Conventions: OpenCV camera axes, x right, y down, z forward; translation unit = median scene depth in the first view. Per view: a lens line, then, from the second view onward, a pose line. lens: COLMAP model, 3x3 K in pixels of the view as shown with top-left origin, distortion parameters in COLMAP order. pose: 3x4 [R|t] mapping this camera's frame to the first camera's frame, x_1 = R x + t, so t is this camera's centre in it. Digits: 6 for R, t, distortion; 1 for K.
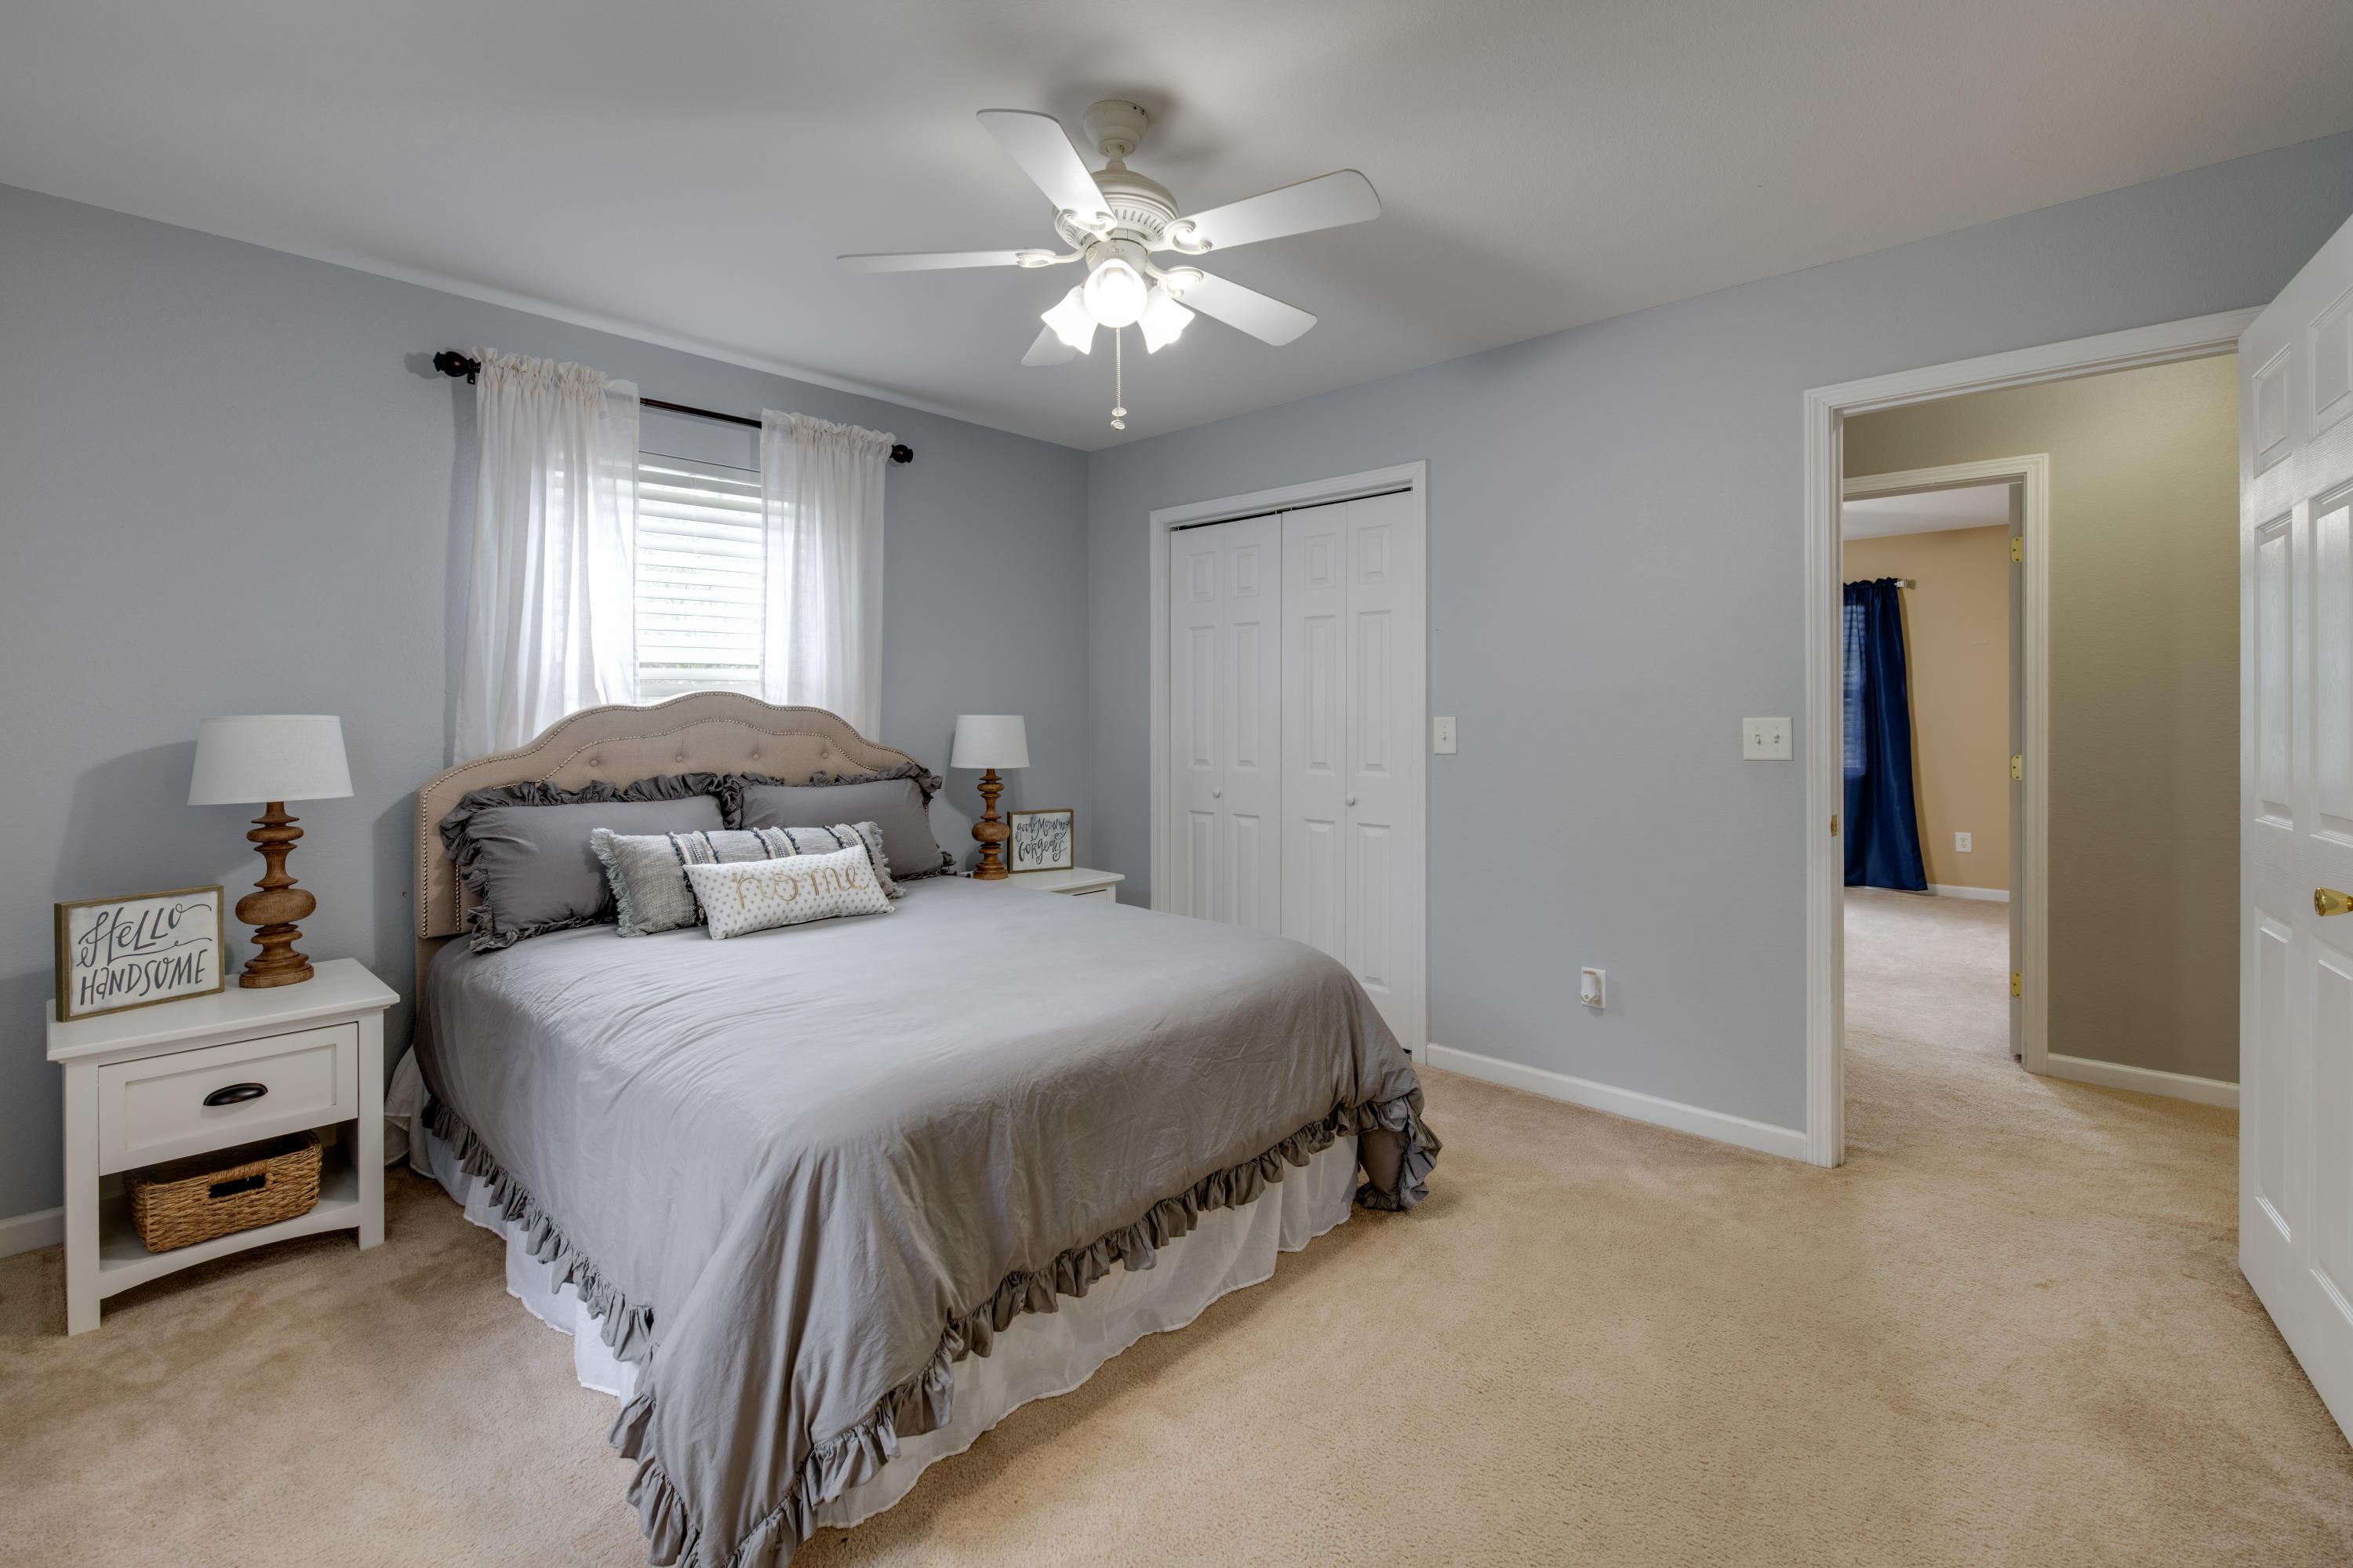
lens RADIAL K [[1054.6, 0, 1165.5], [0, 1054.6, 716.7], [0, 0, 1]] dist [0.021729, -0.007665]
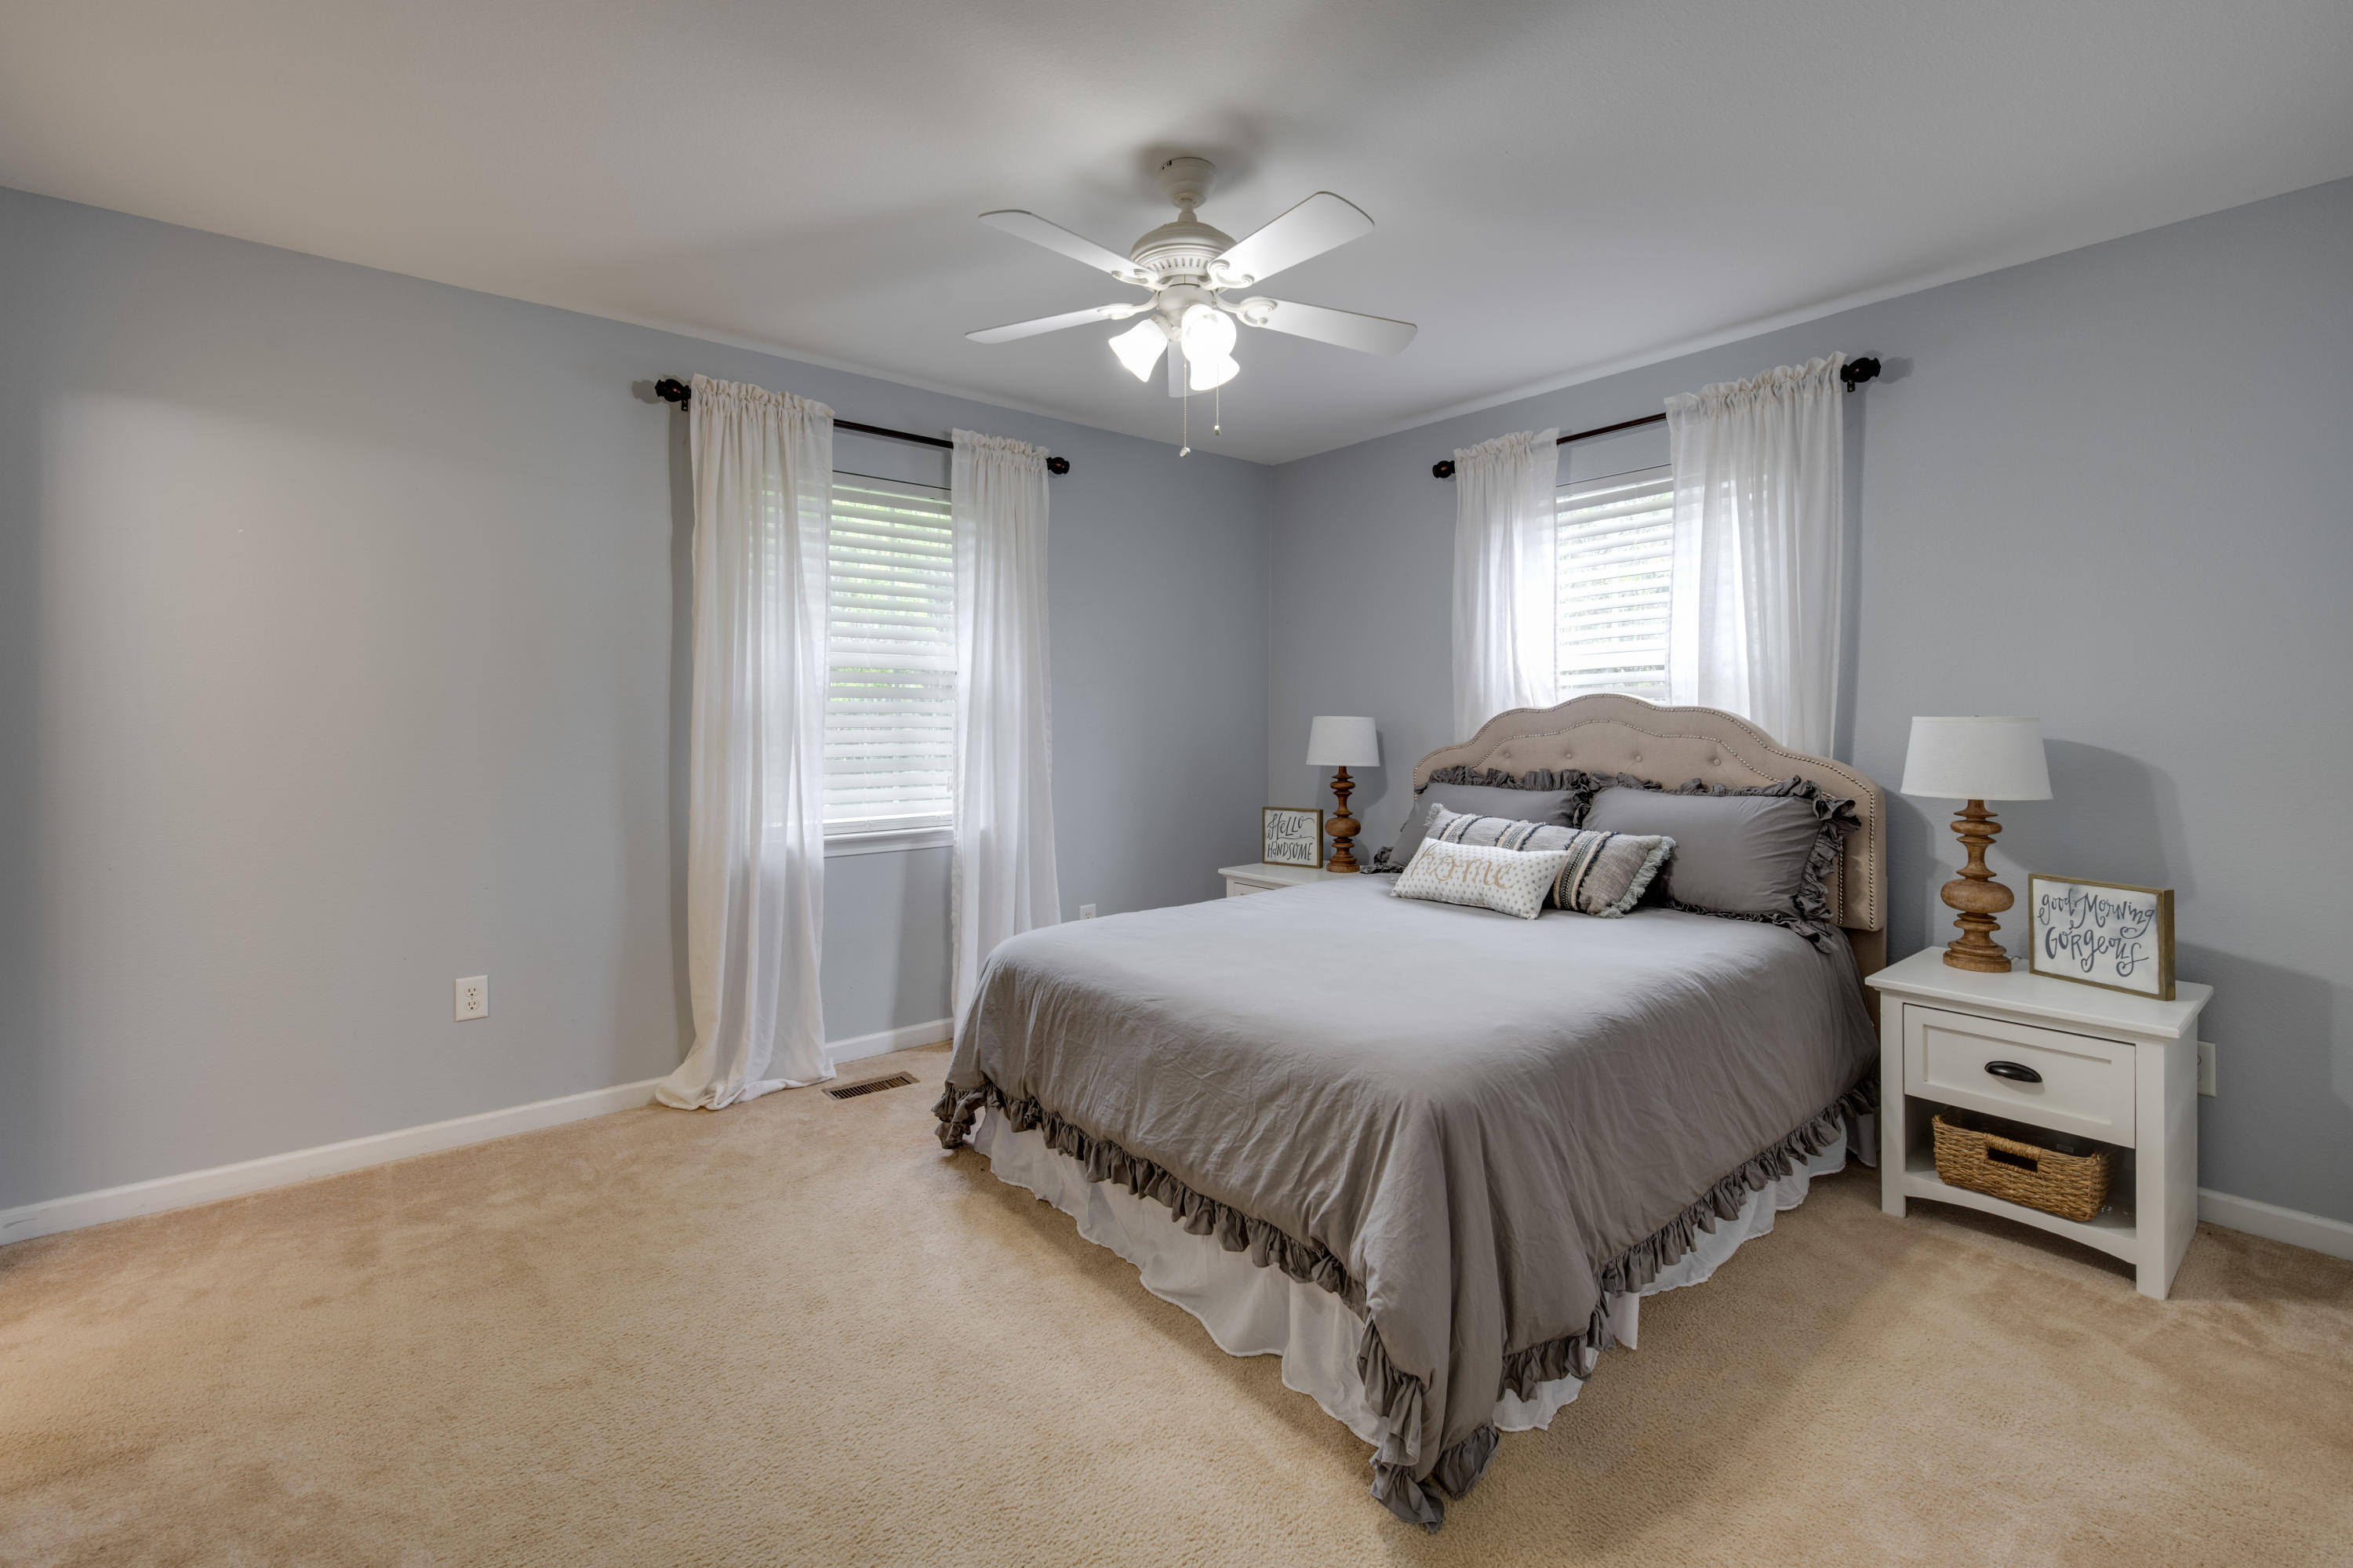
lens RADIAL K [[1054.6, 0, 1194.0], [0, 1054.6, 711.0], [0, 0, 1]] dist [0.021729, -0.007665]
pose [[-0.129130, -0.004605, -0.991617, 0.619081], [-0.002549, 0.999987, -0.004312, -0.001158], [0.991624, 0.001970, -0.129140, 0.683354]]
